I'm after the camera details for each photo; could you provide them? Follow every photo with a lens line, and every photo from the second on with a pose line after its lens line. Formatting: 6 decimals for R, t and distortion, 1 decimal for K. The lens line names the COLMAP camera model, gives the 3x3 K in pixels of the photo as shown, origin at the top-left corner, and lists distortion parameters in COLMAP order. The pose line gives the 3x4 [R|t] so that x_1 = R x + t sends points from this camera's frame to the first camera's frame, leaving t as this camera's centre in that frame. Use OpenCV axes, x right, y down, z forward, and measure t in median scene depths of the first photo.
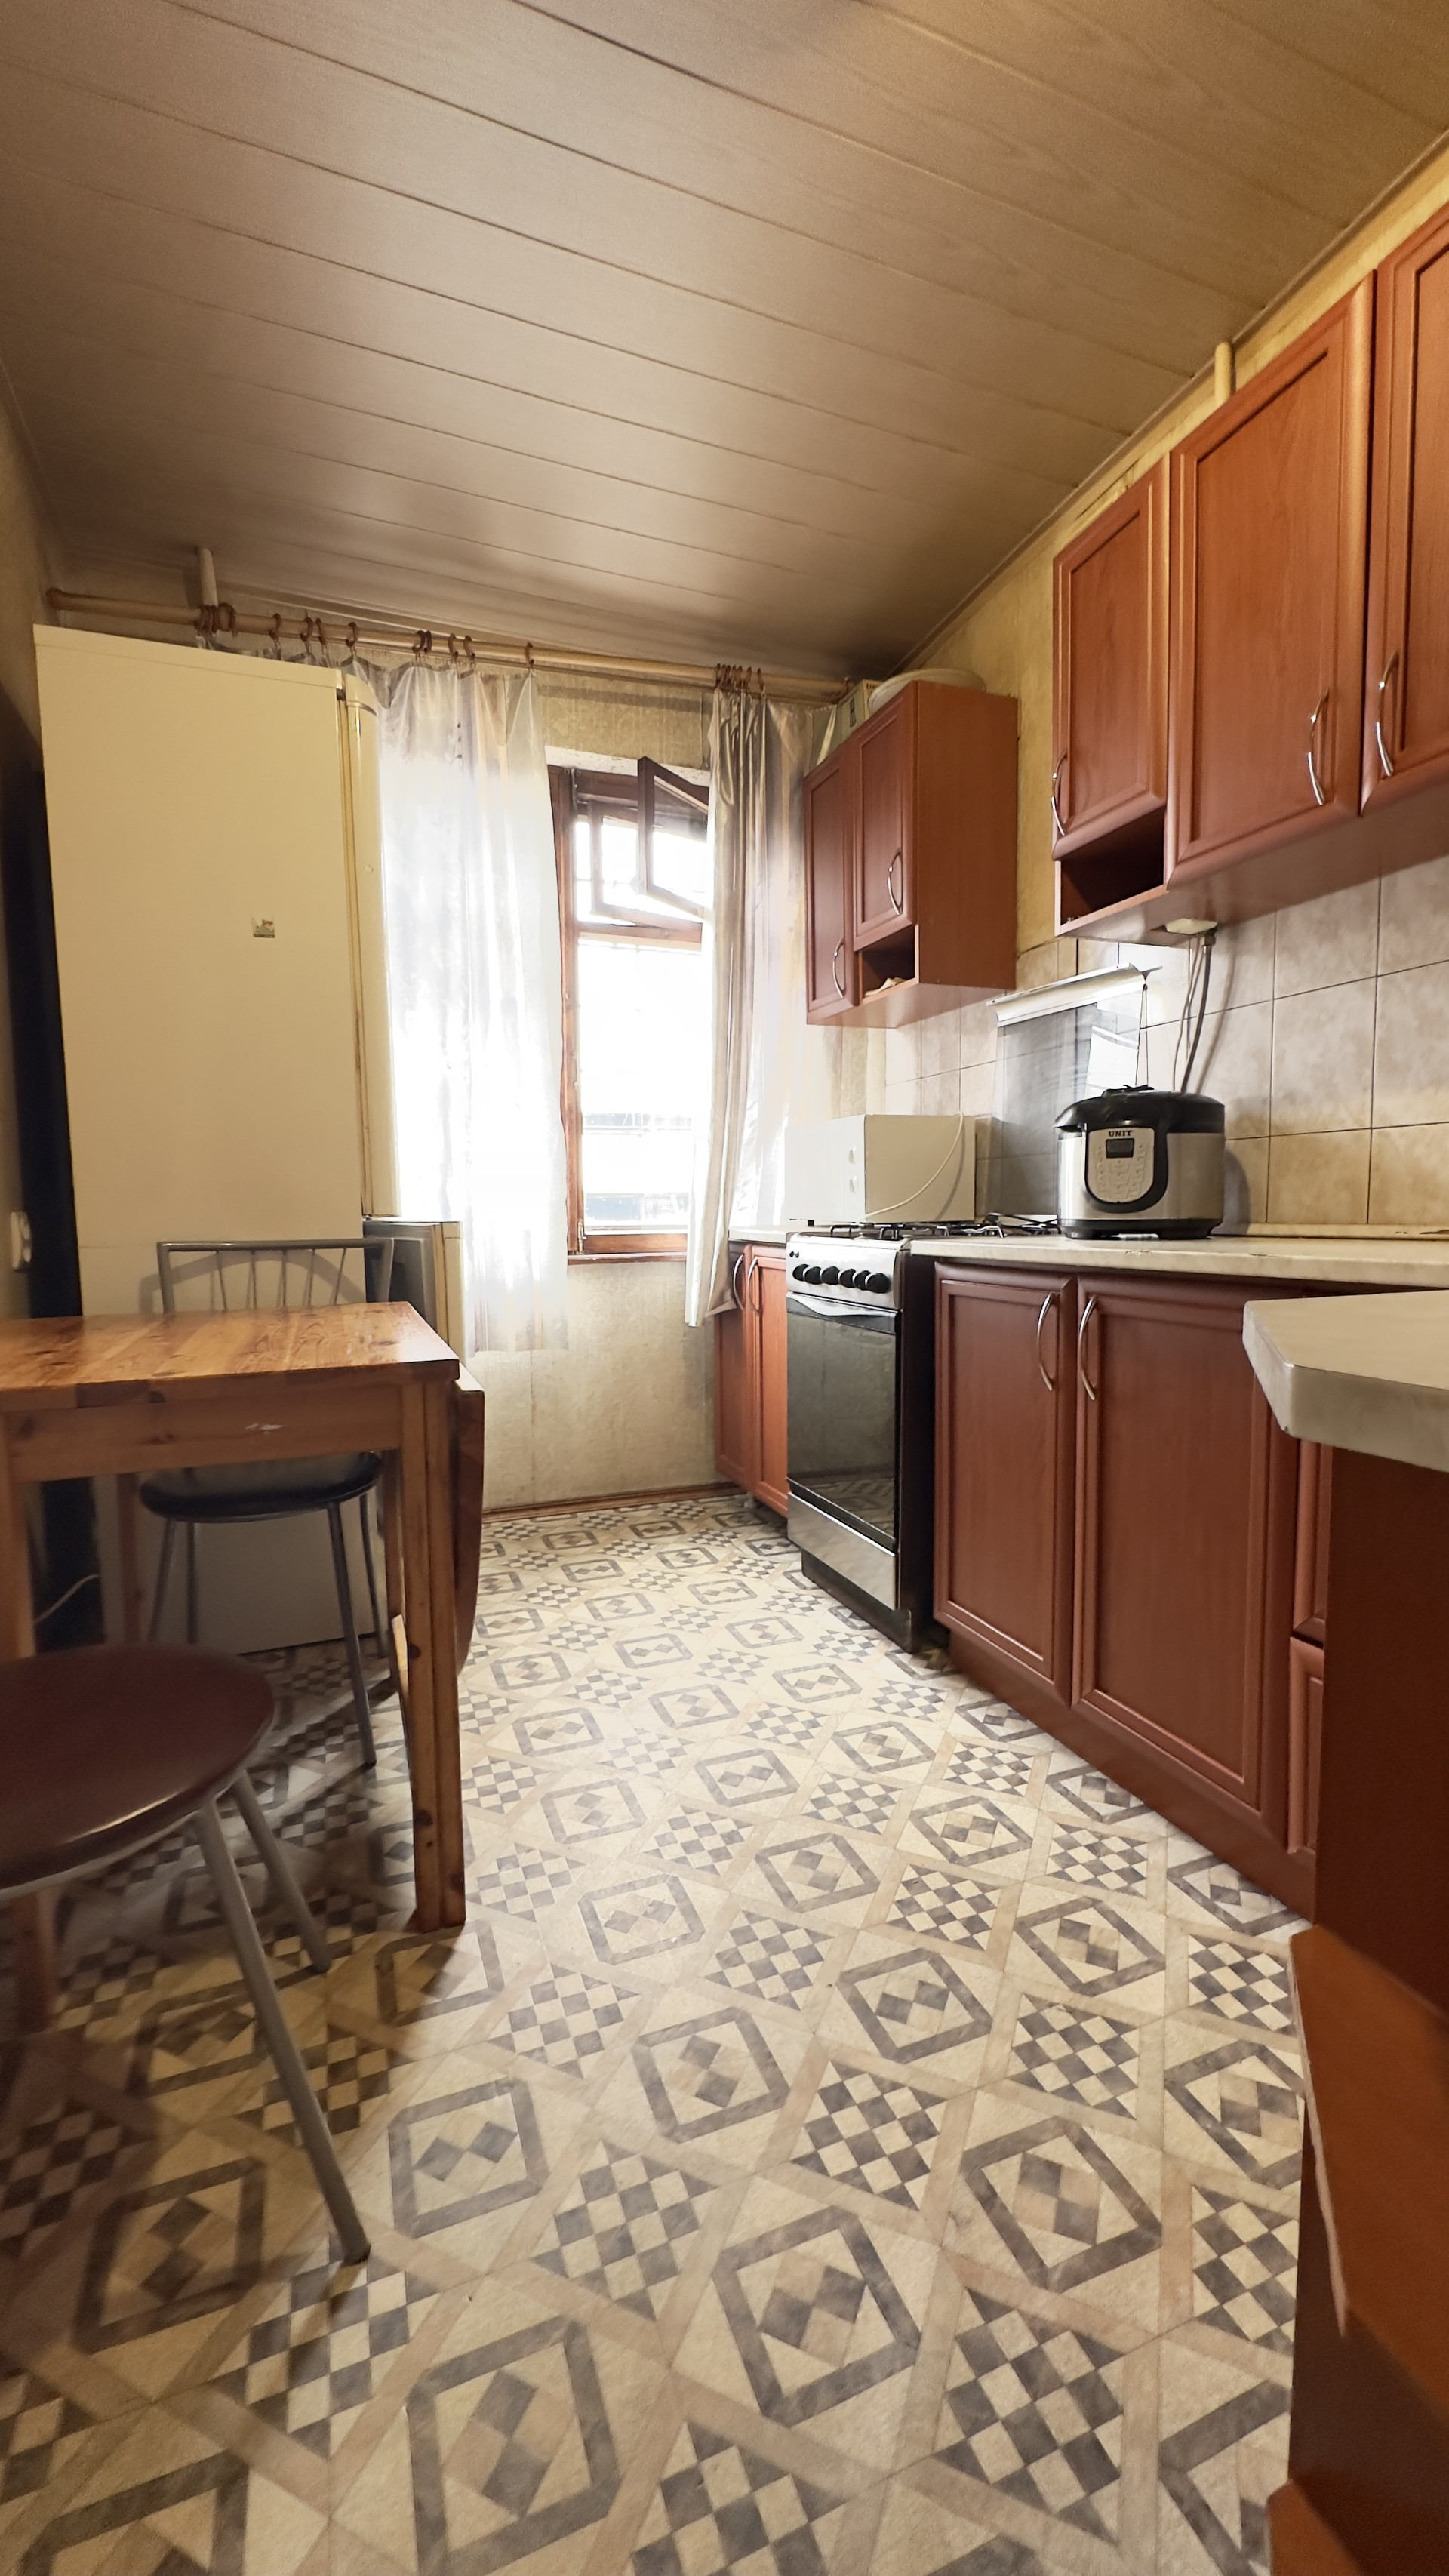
lens RADIAL K [[1019.9, 0, 720.9], [0, 1019.9, 1267.4], [0, 0, 1]] dist [-0.000674, 0.000027]
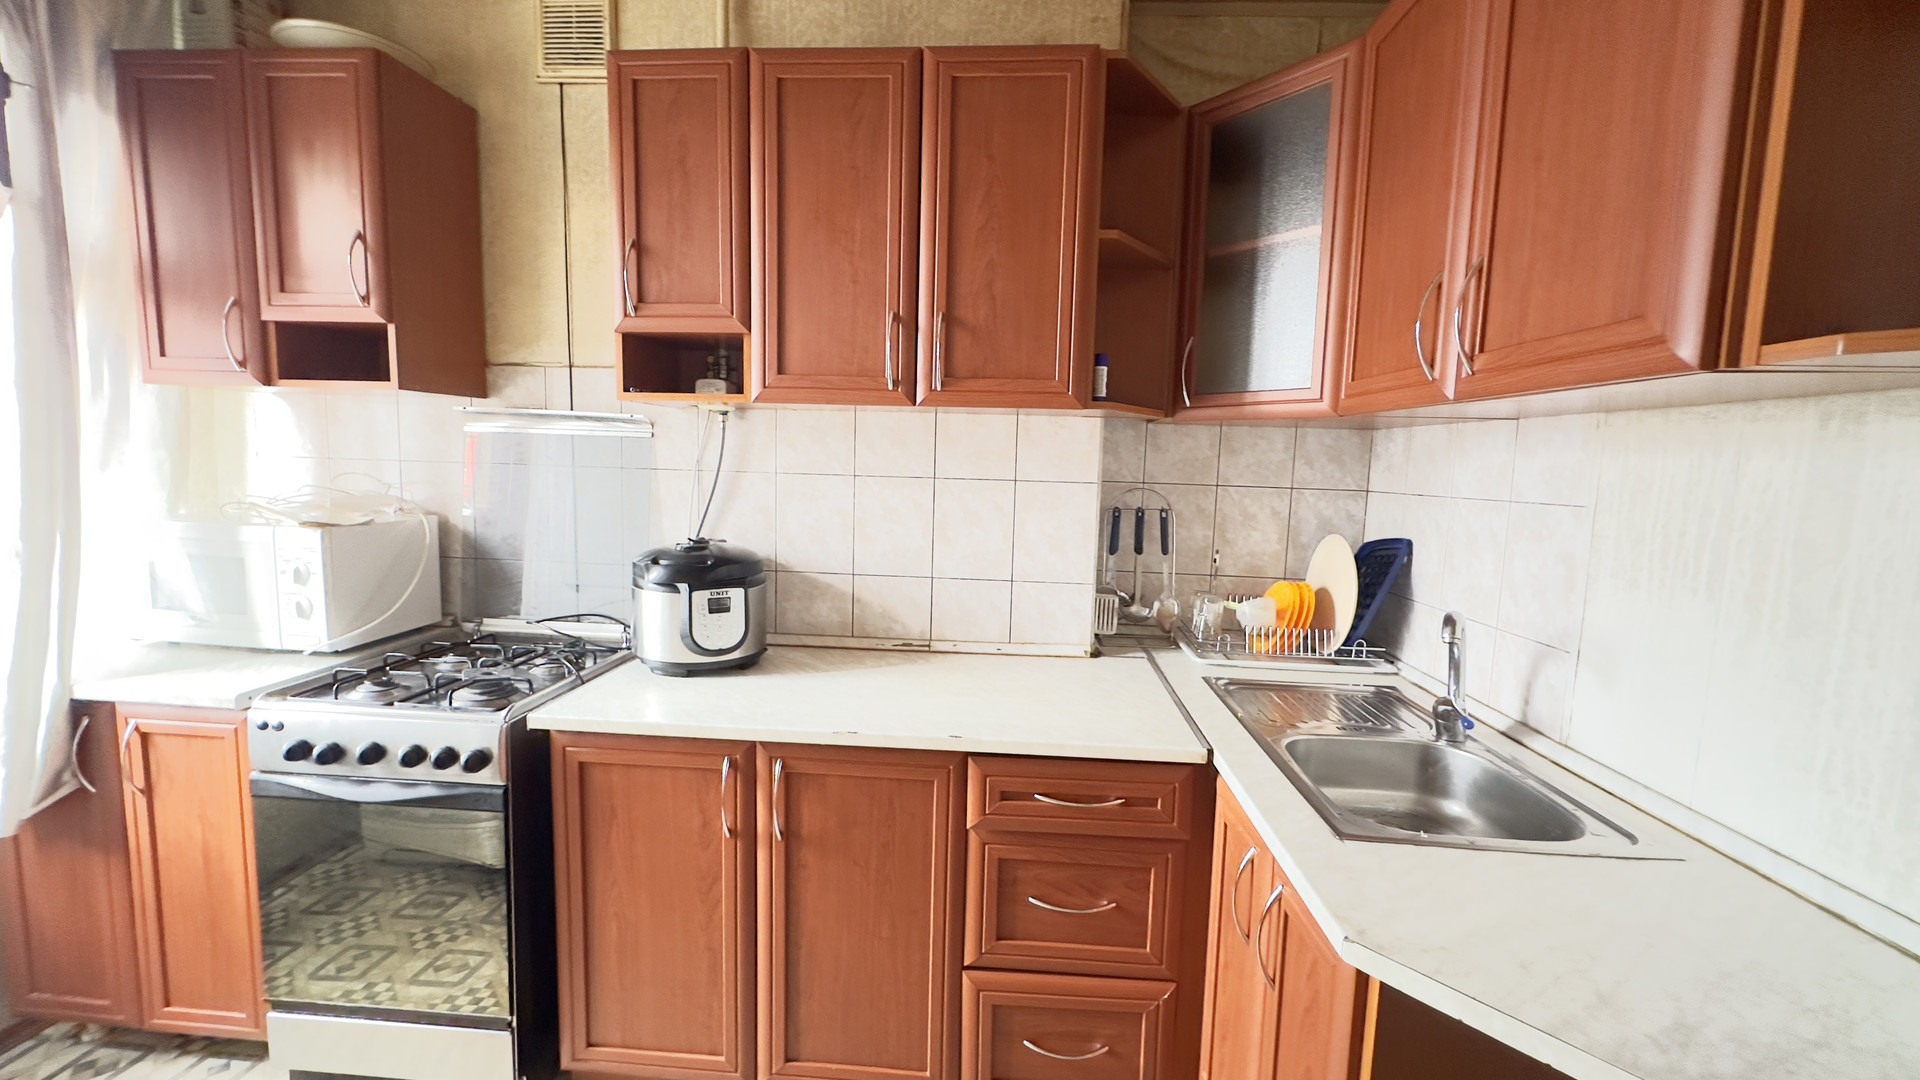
lens RADIAL K [[766.3, 0, 960.0], [0, 766.3, 540.0], [0, 0, 1]] dist [-0.001991, -0.000016]
pose [[0.448322, -0.067070, 0.891352, -0.269315], [0.029239, 0.997748, 0.060369, -0.226208], [-0.893394, -0.001002, 0.449274, 0.315061]]
